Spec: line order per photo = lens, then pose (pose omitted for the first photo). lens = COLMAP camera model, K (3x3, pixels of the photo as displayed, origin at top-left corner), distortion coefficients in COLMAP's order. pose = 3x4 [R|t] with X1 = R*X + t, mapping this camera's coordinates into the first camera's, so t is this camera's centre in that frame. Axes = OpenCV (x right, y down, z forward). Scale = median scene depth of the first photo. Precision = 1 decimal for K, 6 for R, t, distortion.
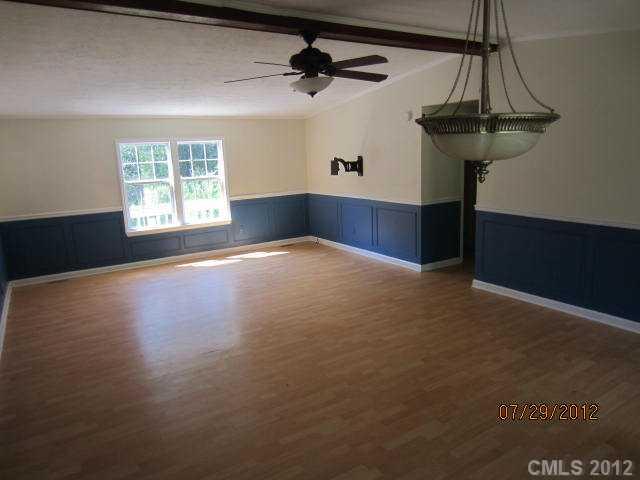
lens RADIAL K [[460.2, 0, 323.1], [0, 460.2, 242.7], [0, 0, 1]] dist [-0.024465, -0.002460]
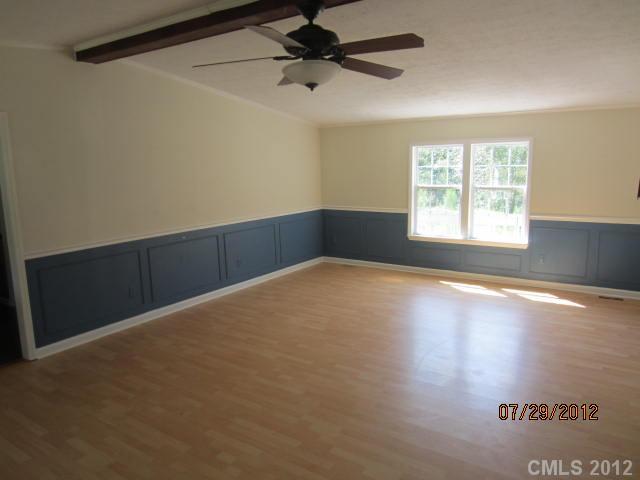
lens RADIAL K [[460.2, 0, 319.4], [0, 460.2, 240.6], [0, 0, 1]] dist [-0.024465, -0.002460]
pose [[0.409202, 0.178053, -0.894903, 0.385329], [-0.177430, 0.977581, 0.113371, -0.089289], [0.895026, 0.112391, 0.431621, 0.390450]]
